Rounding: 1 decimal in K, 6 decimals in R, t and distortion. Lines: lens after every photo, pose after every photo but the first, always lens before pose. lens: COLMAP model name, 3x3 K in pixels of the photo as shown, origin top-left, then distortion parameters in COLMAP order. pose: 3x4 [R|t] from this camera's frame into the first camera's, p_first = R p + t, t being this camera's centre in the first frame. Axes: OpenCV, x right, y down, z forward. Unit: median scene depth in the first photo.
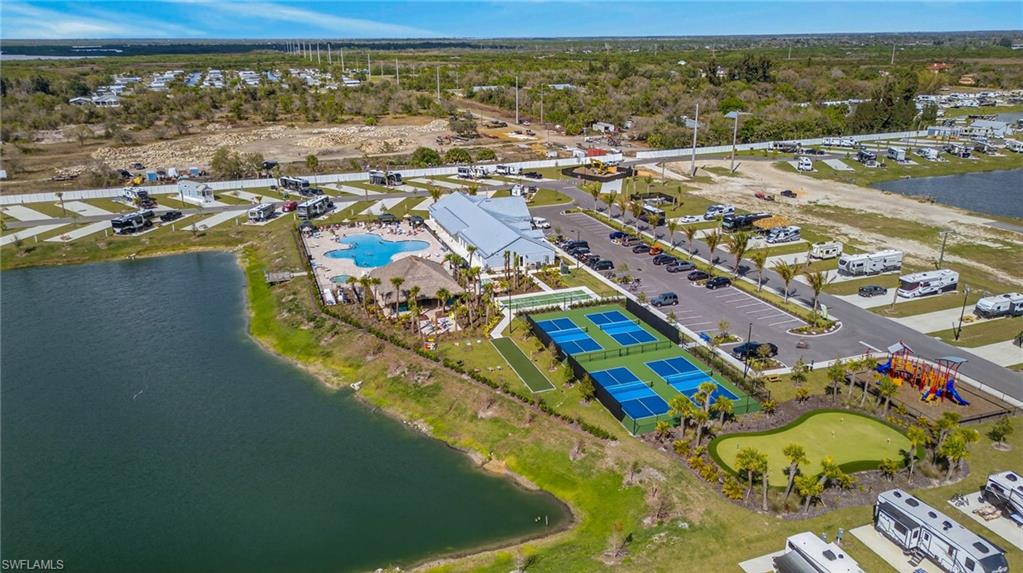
lens RADIAL K [[723.3, 0, 515.6], [0, 723.3, 284.1], [0, 0, 1]] dist [0.051949, -0.031268]
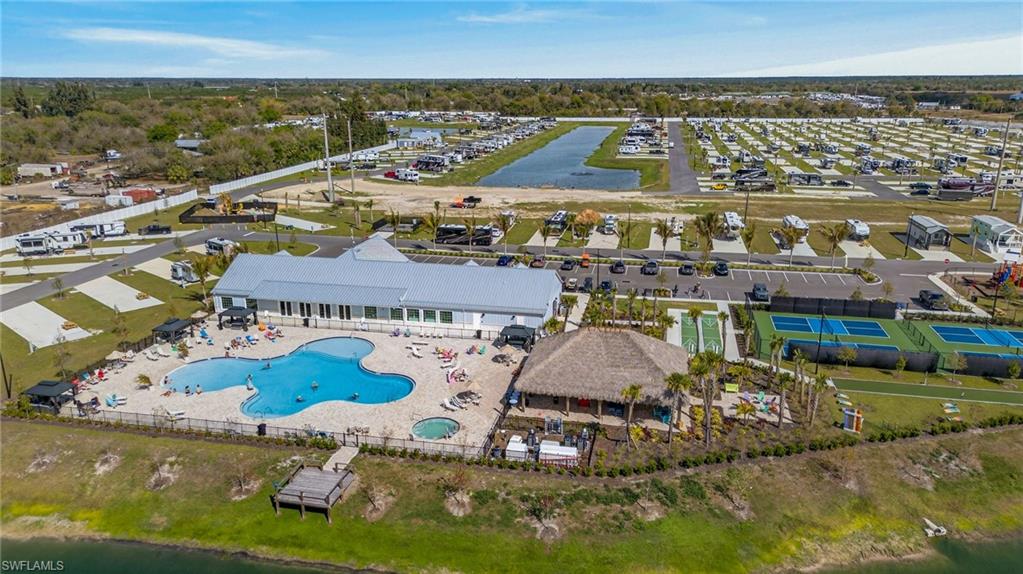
lens RADIAL K [[723.3, 0, 518.4], [0, 723.3, 294.3], [0, 0, 1]] dist [0.051949, -0.031268]
pose [[0.534976, -0.238343, 0.810551, -0.674840], [0.271944, 0.956904, 0.101891, -0.147974], [-0.799904, 0.165915, 0.576737, 0.755856]]
